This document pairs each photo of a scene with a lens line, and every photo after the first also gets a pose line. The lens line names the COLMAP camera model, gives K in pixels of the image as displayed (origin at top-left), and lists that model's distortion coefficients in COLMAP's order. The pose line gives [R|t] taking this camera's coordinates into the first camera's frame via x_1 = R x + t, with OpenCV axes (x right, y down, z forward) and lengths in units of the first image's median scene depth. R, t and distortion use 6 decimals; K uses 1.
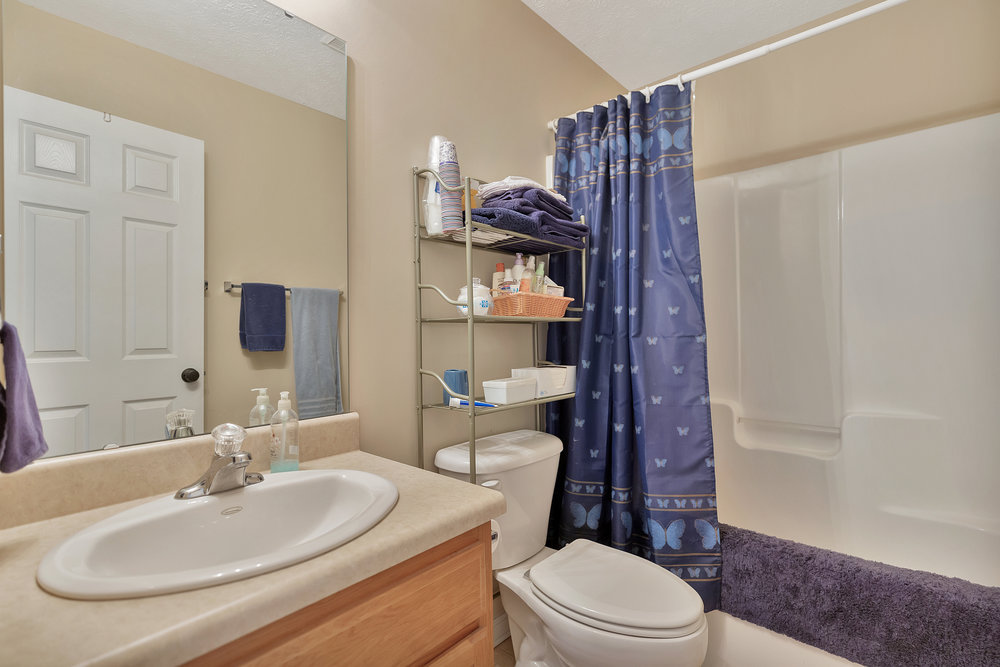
lens RADIAL K [[458.4, 0, 500.8], [0, 458.4, 333.5], [0, 0, 1]] dist [-0.000725, -0.000940]
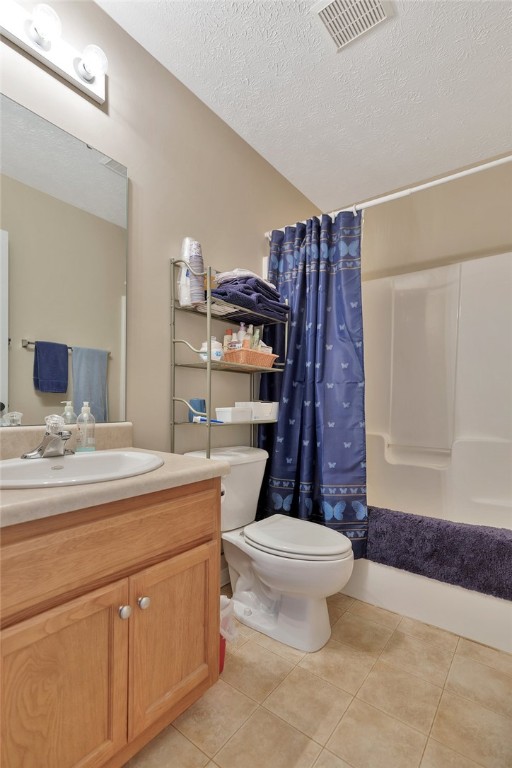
lens RADIAL K [[352.1, 0, 249.8], [0, 352.1, 410.4], [0, 0, 1]] dist [-0.000725, -0.000940]
pose [[0.997394, 0.025149, 0.067628, -0.005555], [-0.027577, 0.998999, 0.035210, 0.066120], [-0.066675, -0.036984, 0.997089, -0.133193]]
